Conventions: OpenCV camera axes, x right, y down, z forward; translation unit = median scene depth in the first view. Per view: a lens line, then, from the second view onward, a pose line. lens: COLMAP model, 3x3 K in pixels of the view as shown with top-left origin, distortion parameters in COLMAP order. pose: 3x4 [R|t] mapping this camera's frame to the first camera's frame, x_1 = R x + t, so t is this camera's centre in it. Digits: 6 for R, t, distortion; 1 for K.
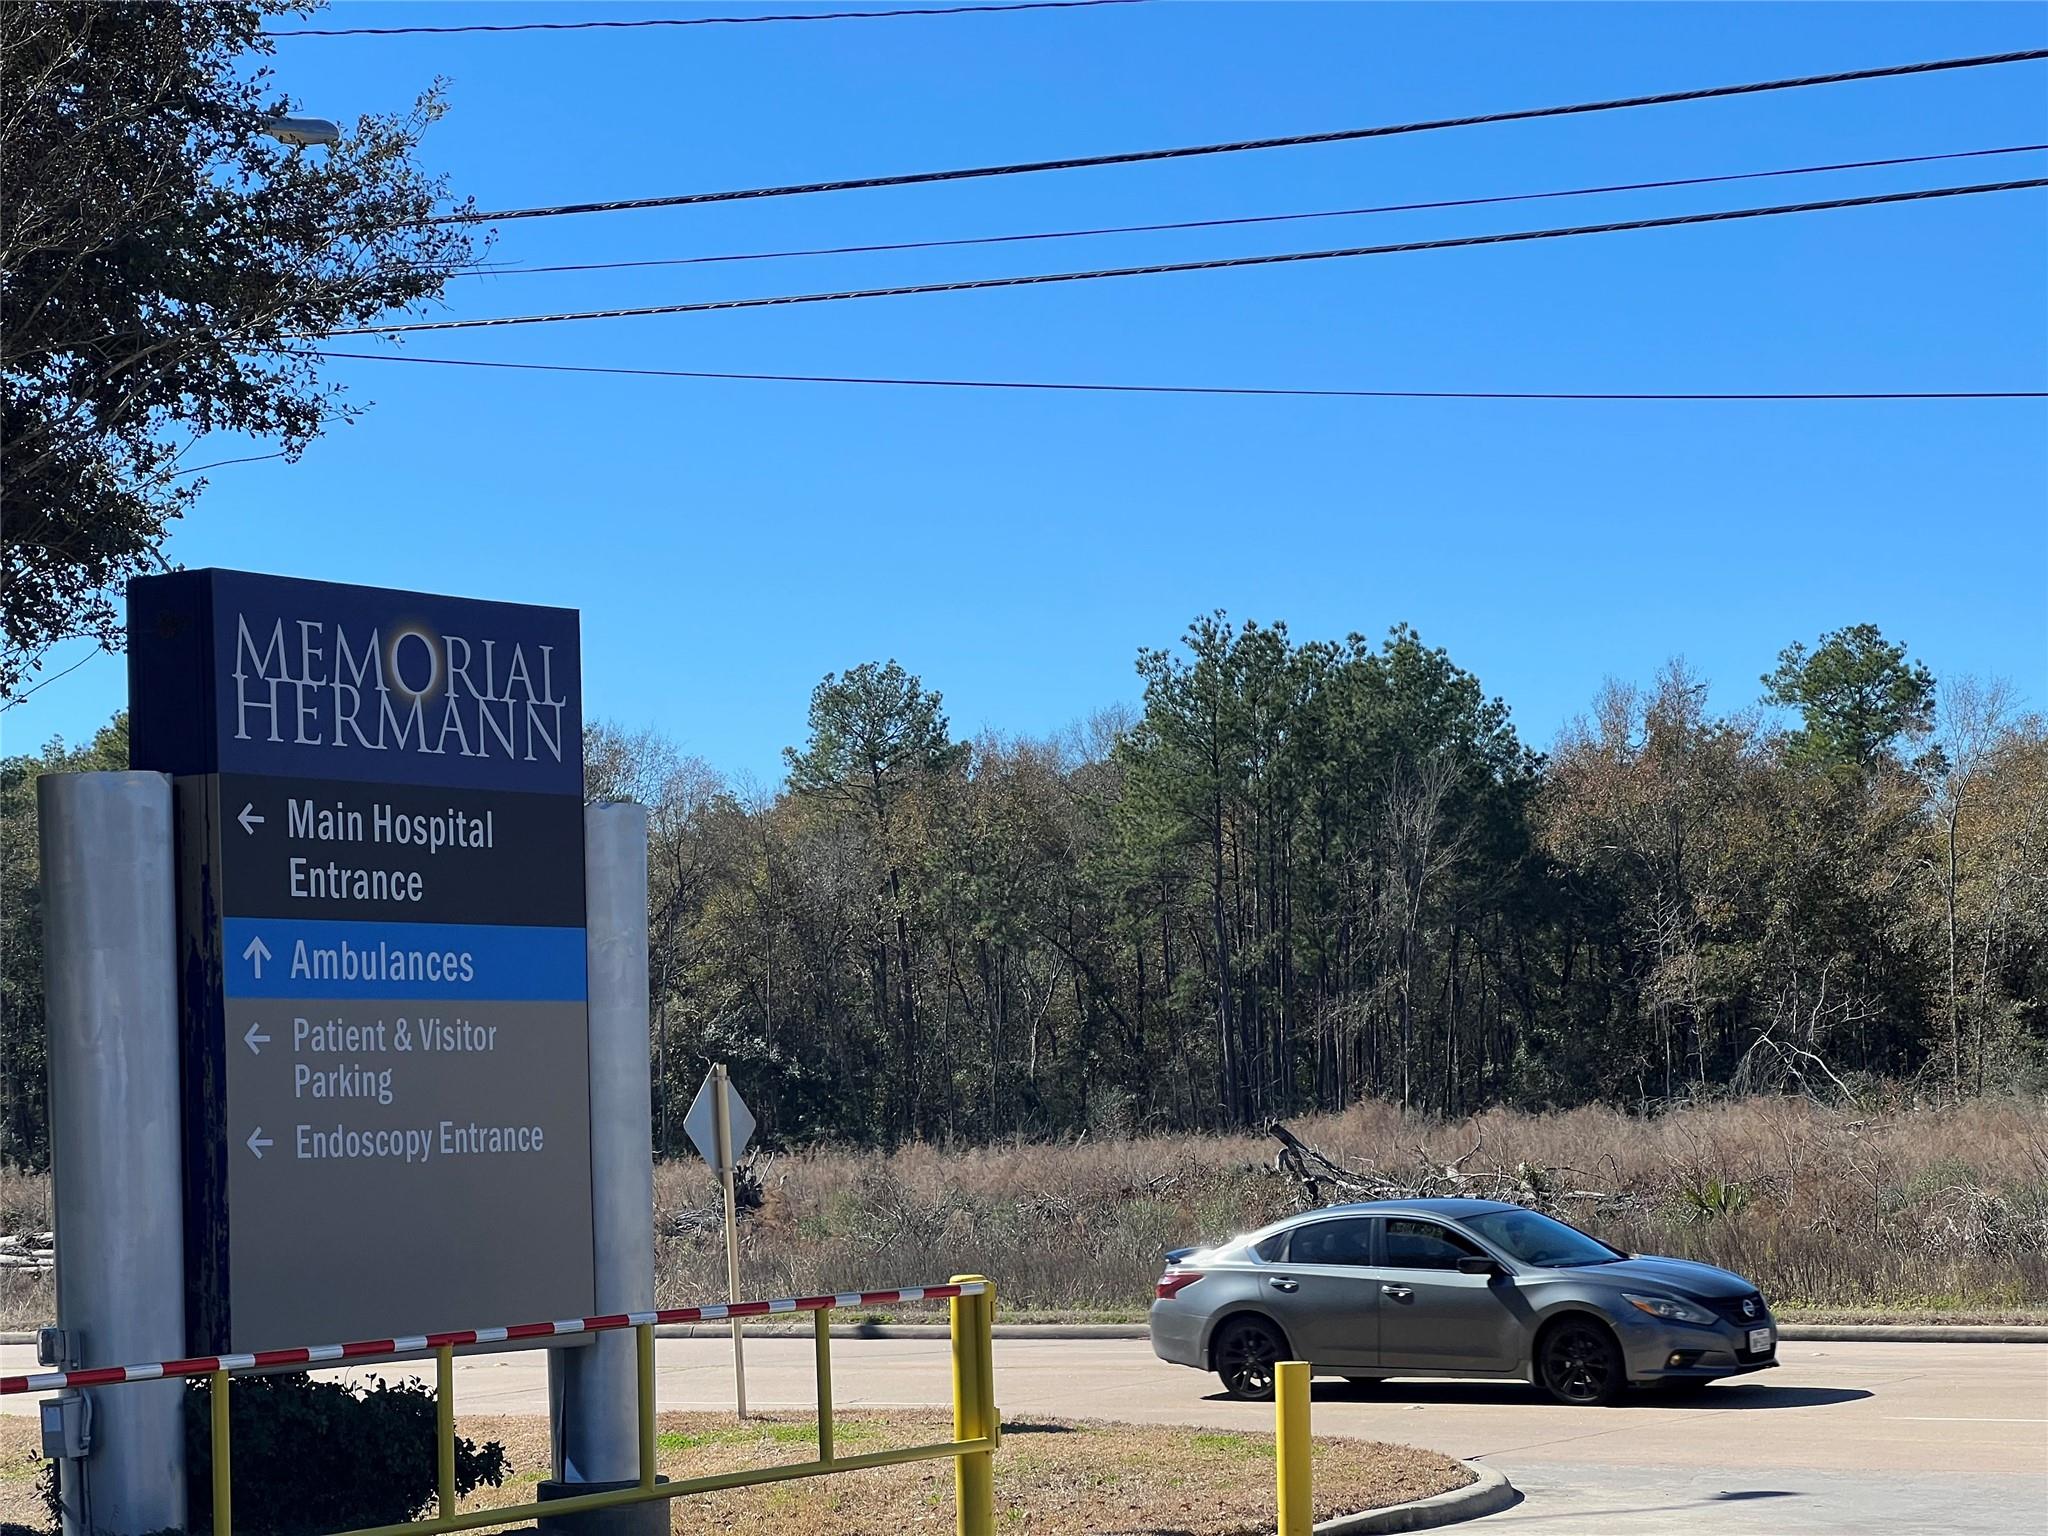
lens RADIAL K [[4545.6, 0, 1232.2], [0, 4545.6, 768.5], [0, 0, 1]] dist [0.040065, 0.090734]
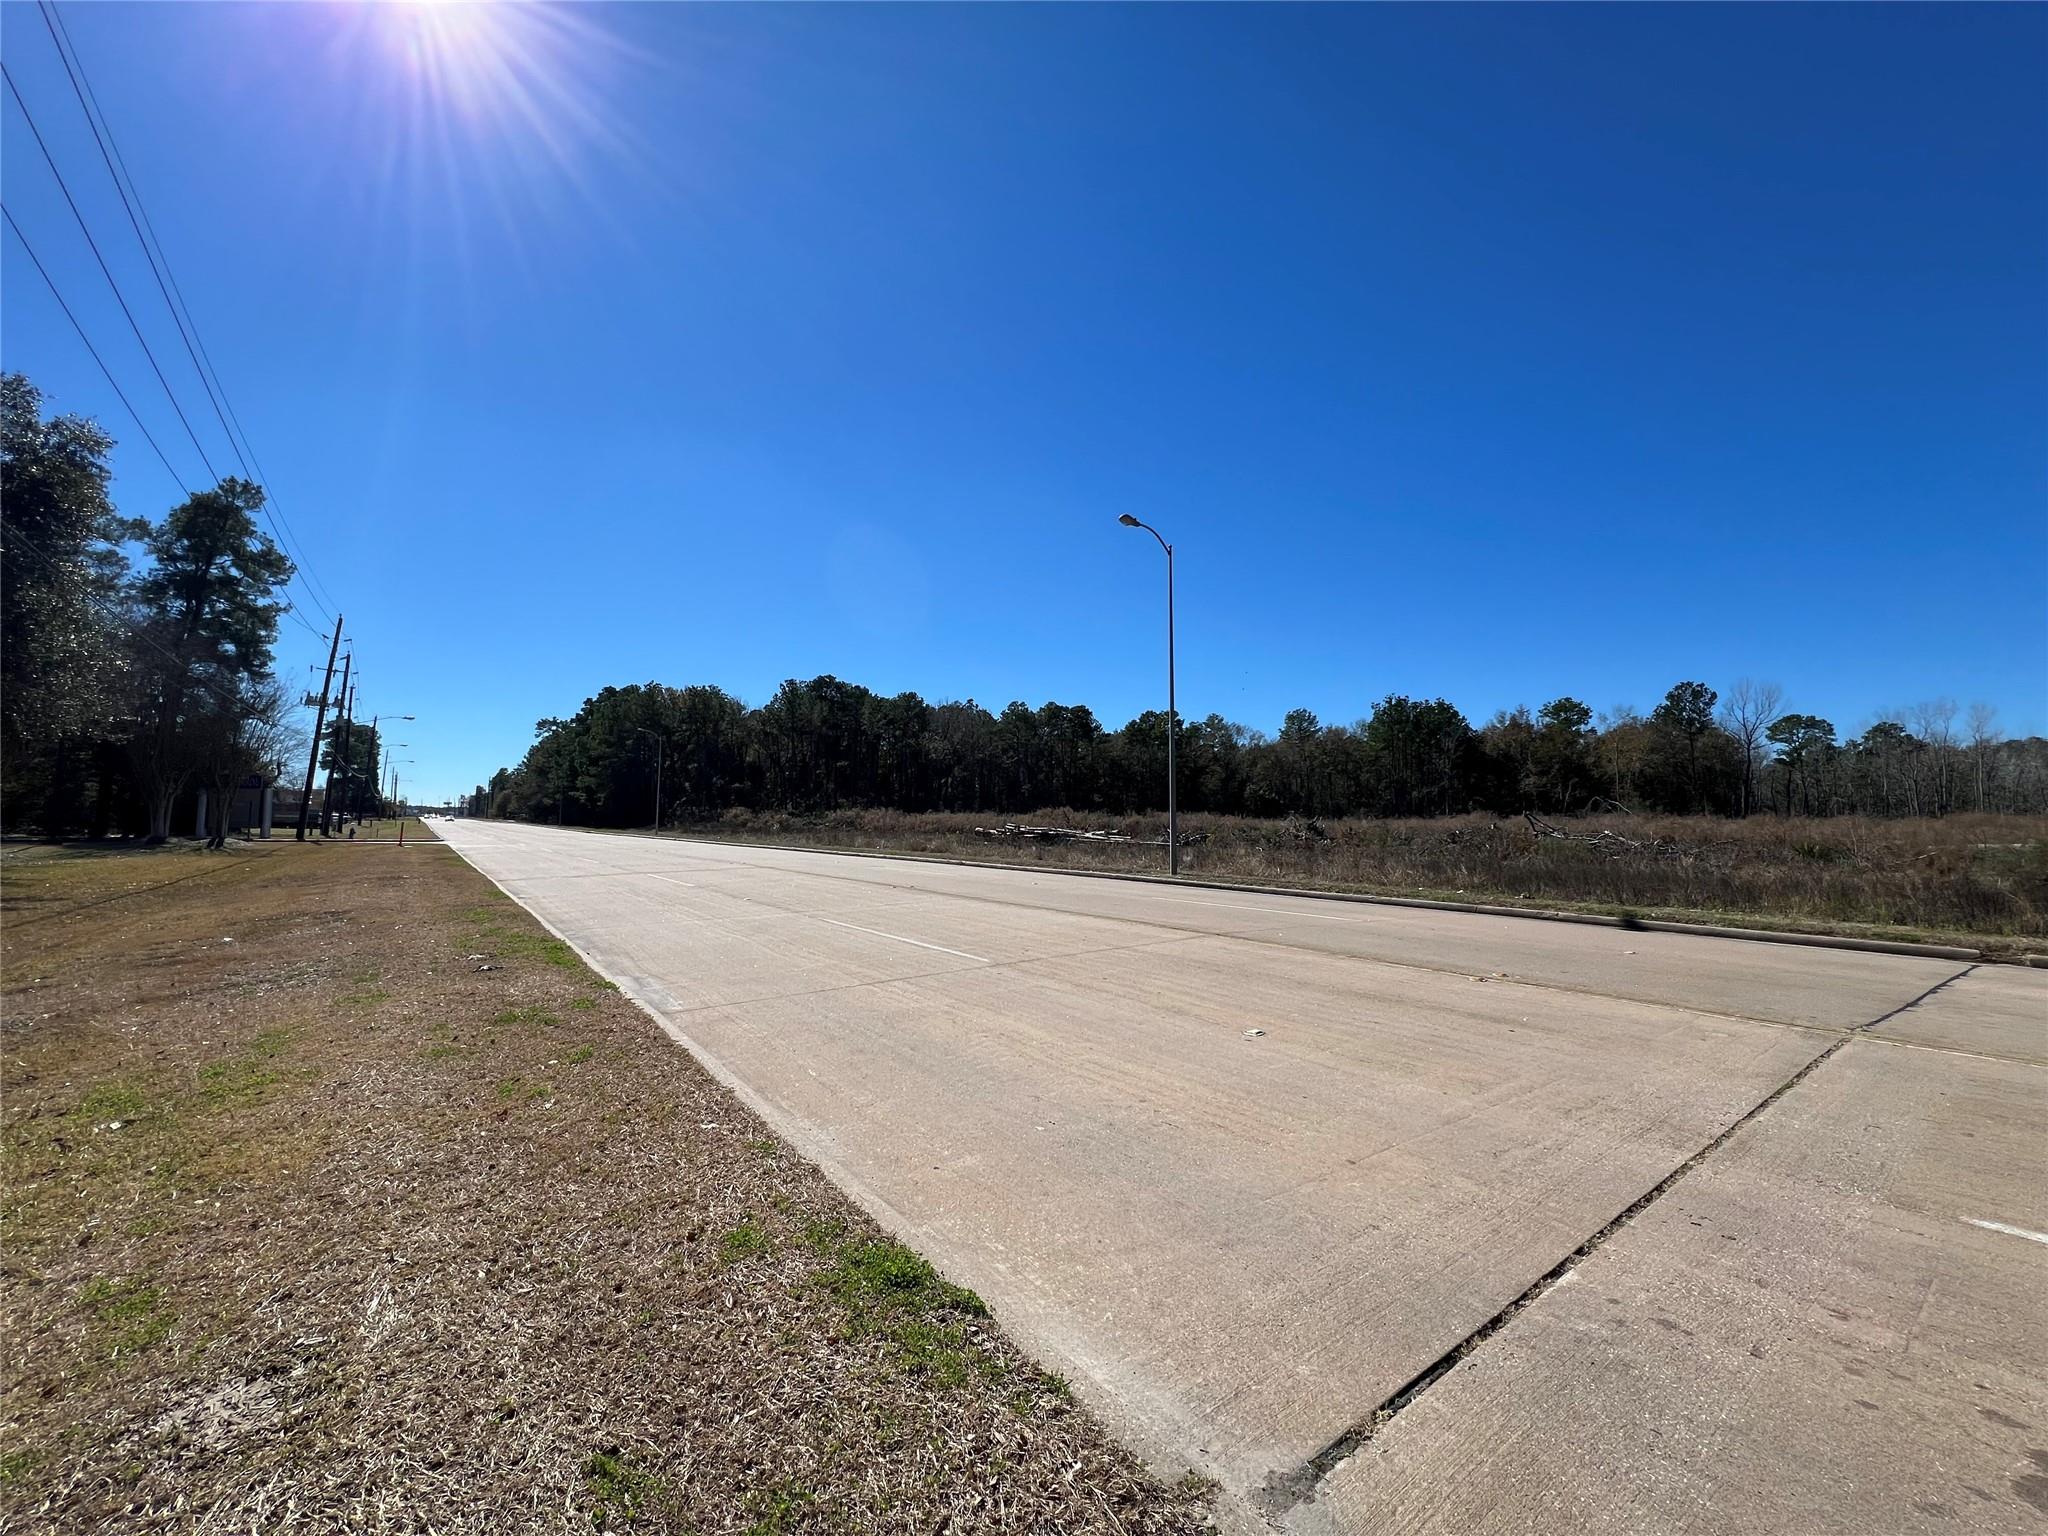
lens RADIAL K [[819.9, 0, 1016.4], [0, 819.9, 761.8], [0, 0, 1]] dist [0.000134, 0.000201]
pose [[0.931902, 0.016401, -0.362340, -0.049746], [-0.010739, 0.999787, 0.017635, 0.017711], [0.362552, -0.012543, 0.931879, 0.176217]]
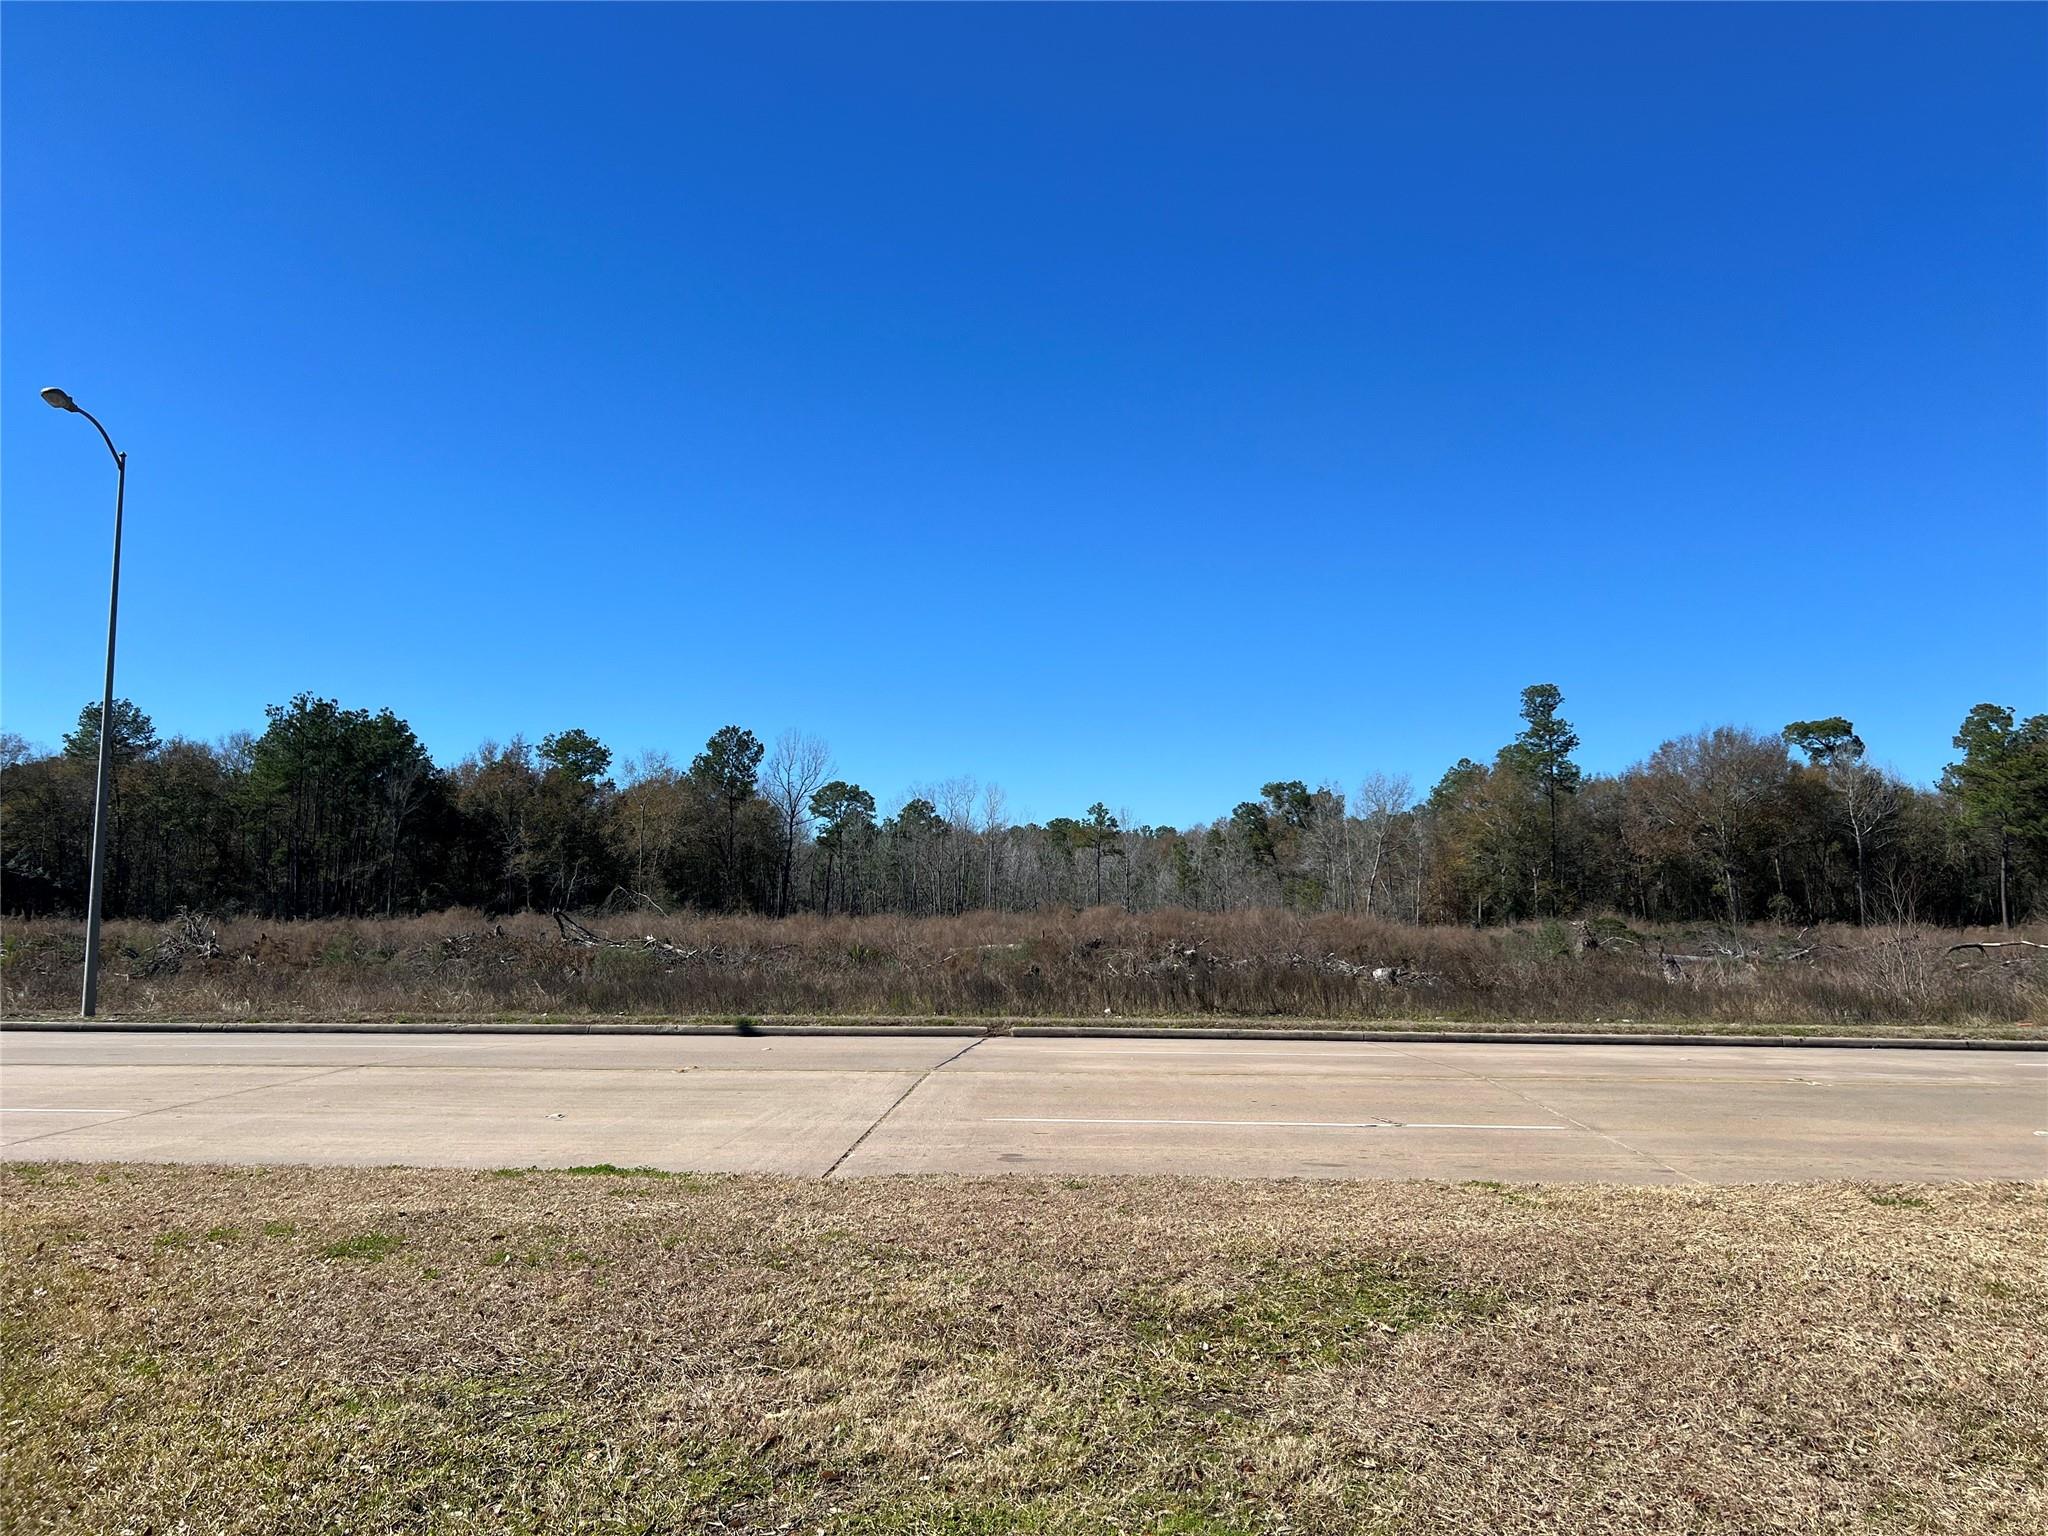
lens RADIAL K [[1542.1, 0, 1035.0], [0, 1542.1, 764.7], [0, 0, 1]] dist [0.063049, -0.066601]
pose [[0.863480, 0.090865, 0.496131, -0.071683], [-0.074496, 0.995826, -0.052728, 0.015572], [-0.498851, 0.008570, 0.866645, 0.137101]]
